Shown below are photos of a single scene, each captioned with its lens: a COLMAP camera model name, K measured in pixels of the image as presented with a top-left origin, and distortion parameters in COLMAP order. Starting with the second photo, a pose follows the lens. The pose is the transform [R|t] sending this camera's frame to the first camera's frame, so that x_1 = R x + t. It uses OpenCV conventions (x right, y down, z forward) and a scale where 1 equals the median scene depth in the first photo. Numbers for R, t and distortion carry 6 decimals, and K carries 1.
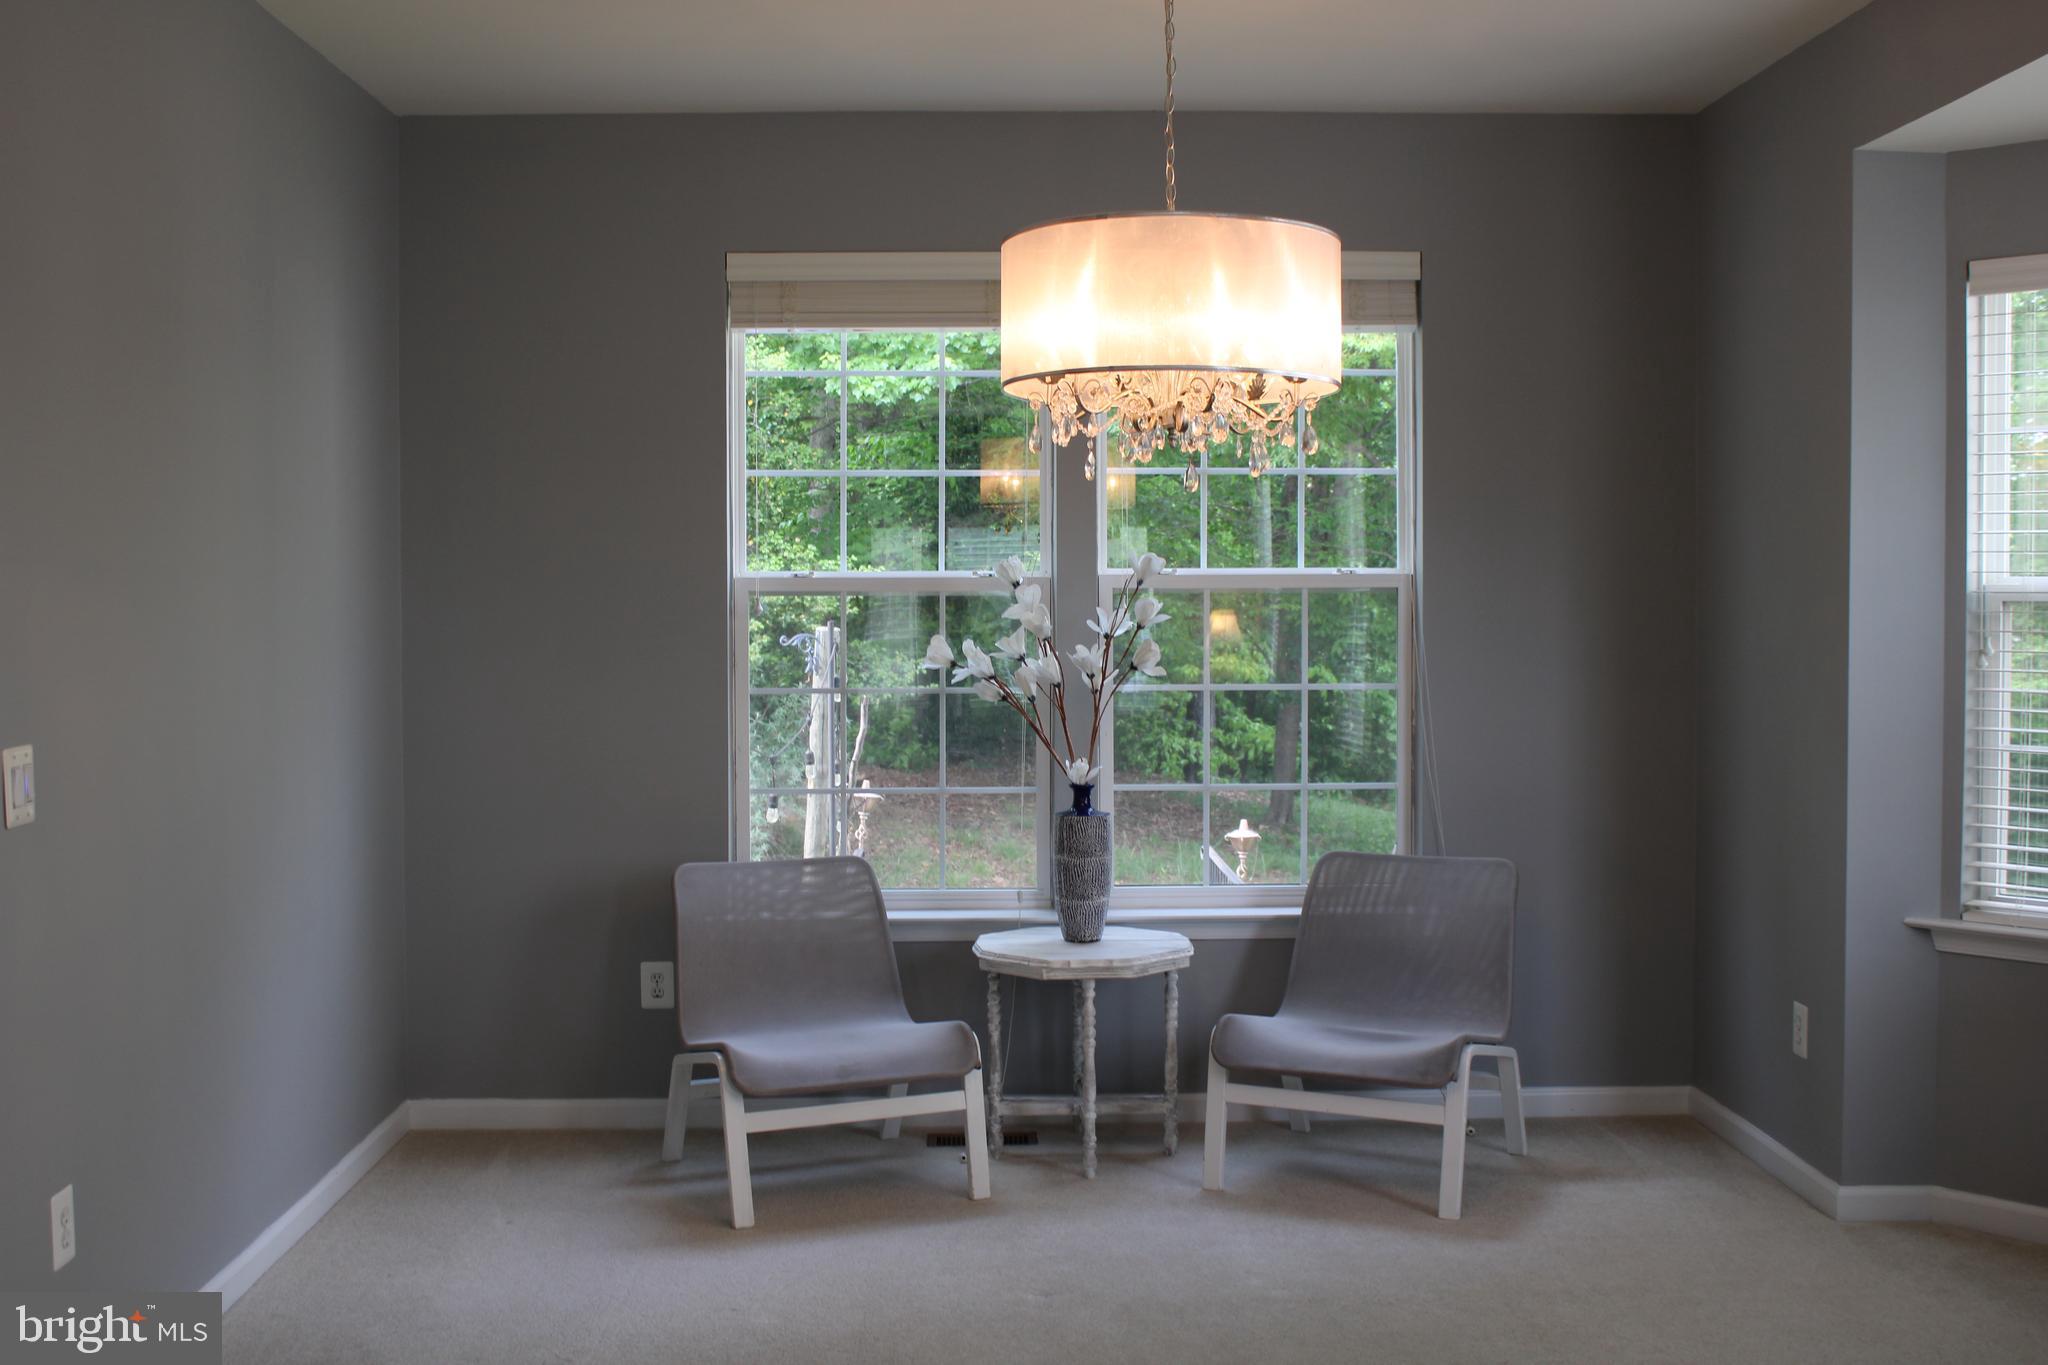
lens RADIAL K [[2144.7, 0, 1024.0], [0, 2144.7, 682.5], [0, 0, 1]] dist [-0.080369, 0.020186]
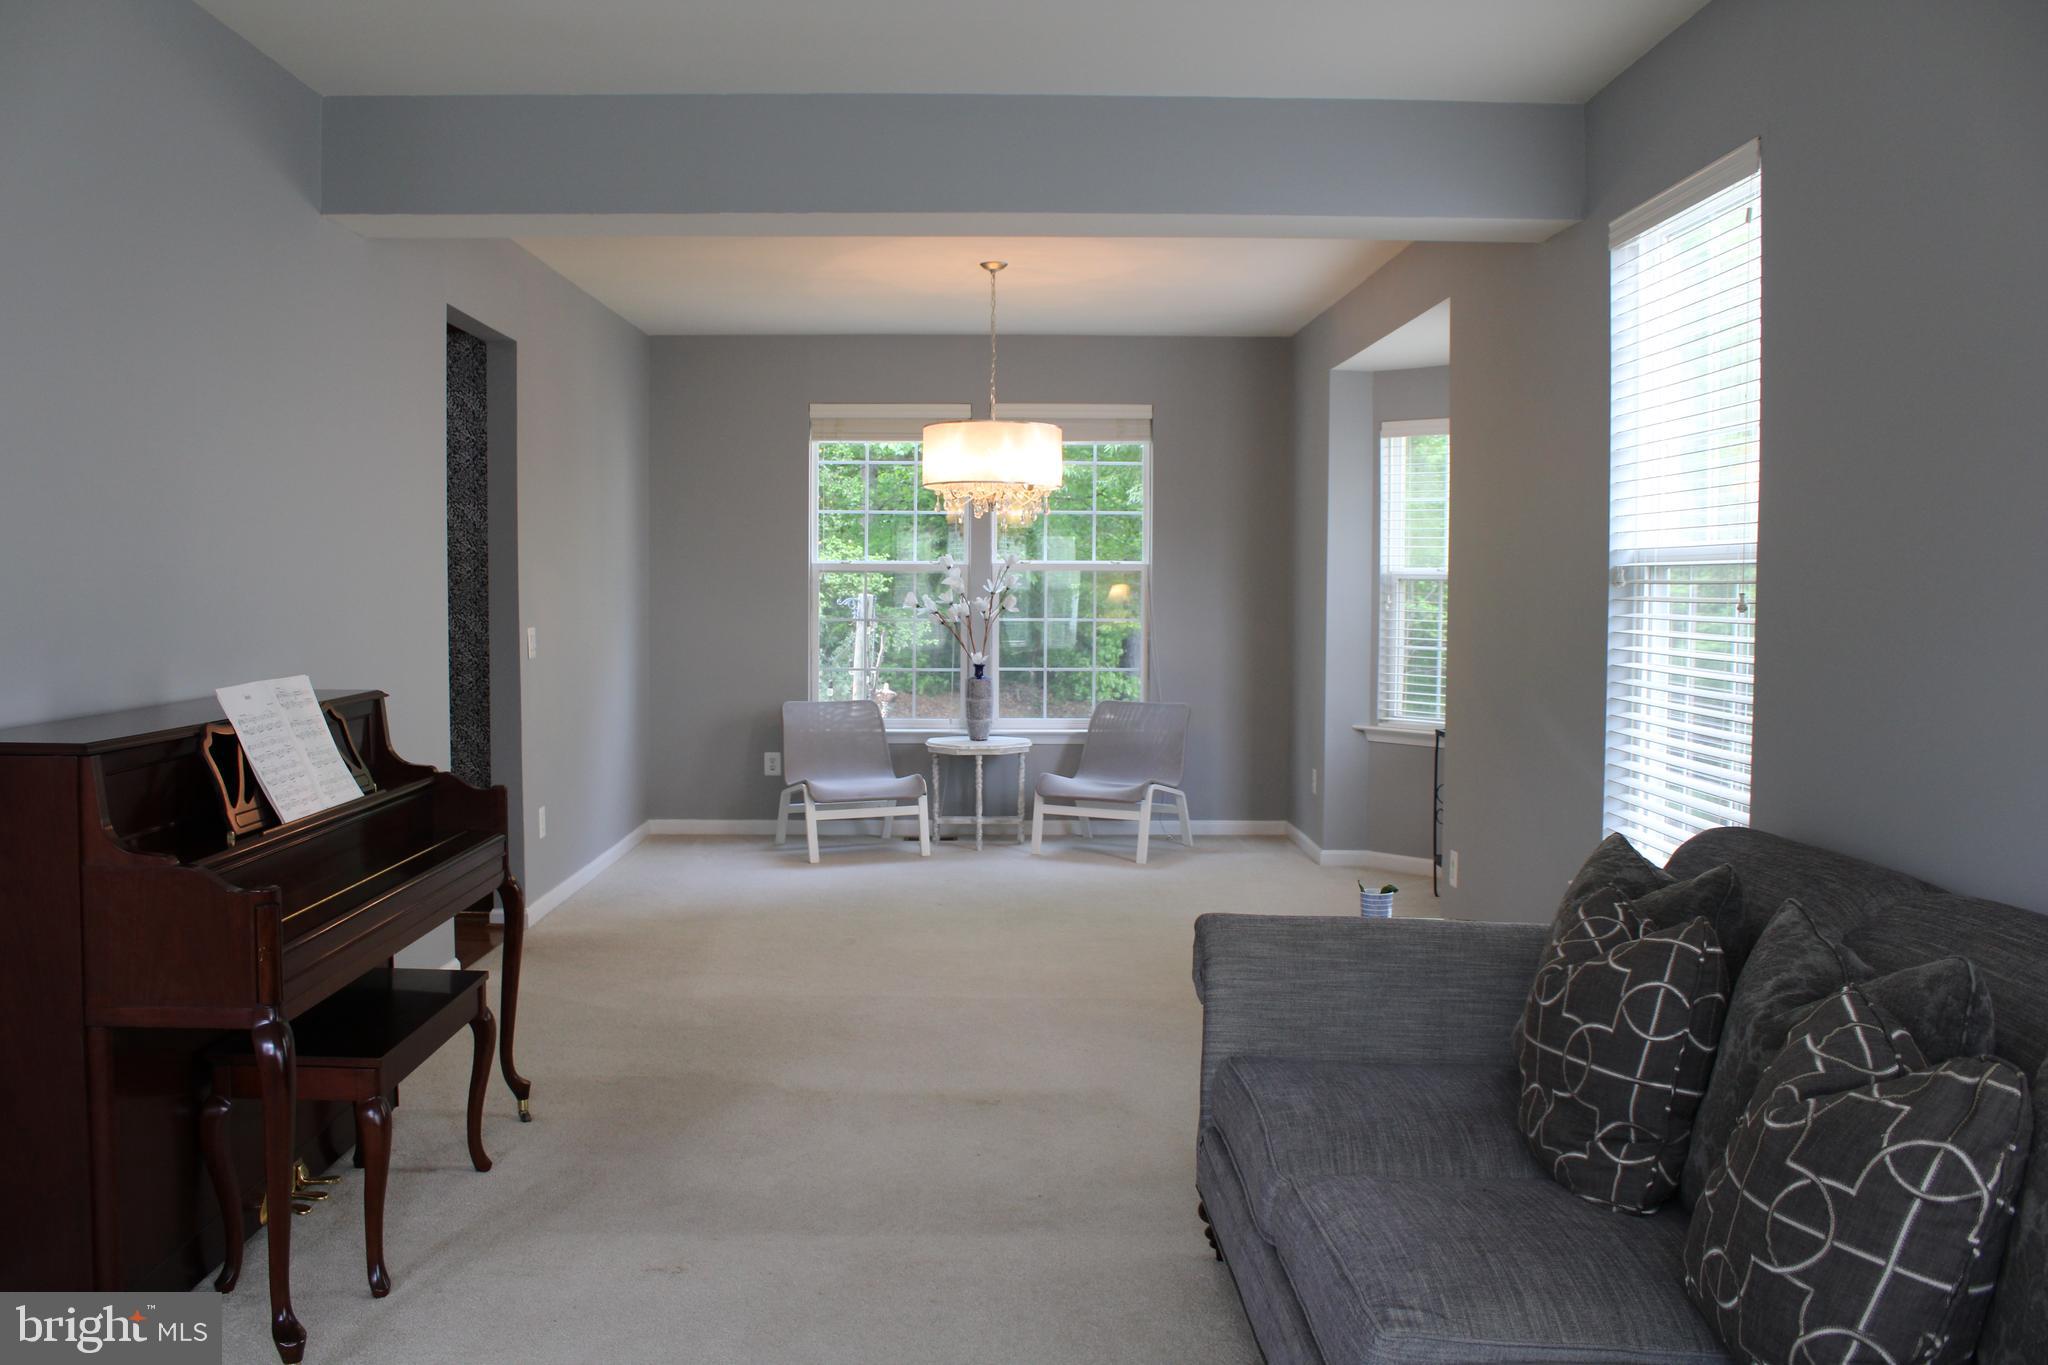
lens RADIAL K [[1695.5, 0, 1024.0], [0, 1695.5, 682.5], [0, 0, 1]] dist [-0.184164, 0.178530]
pose [[0.999940, 0.008864, -0.006476, 0.081048], [-0.008747, 0.999802, 0.017878, 0.035301], [0.006633, -0.017820, 0.999819, -0.634742]]
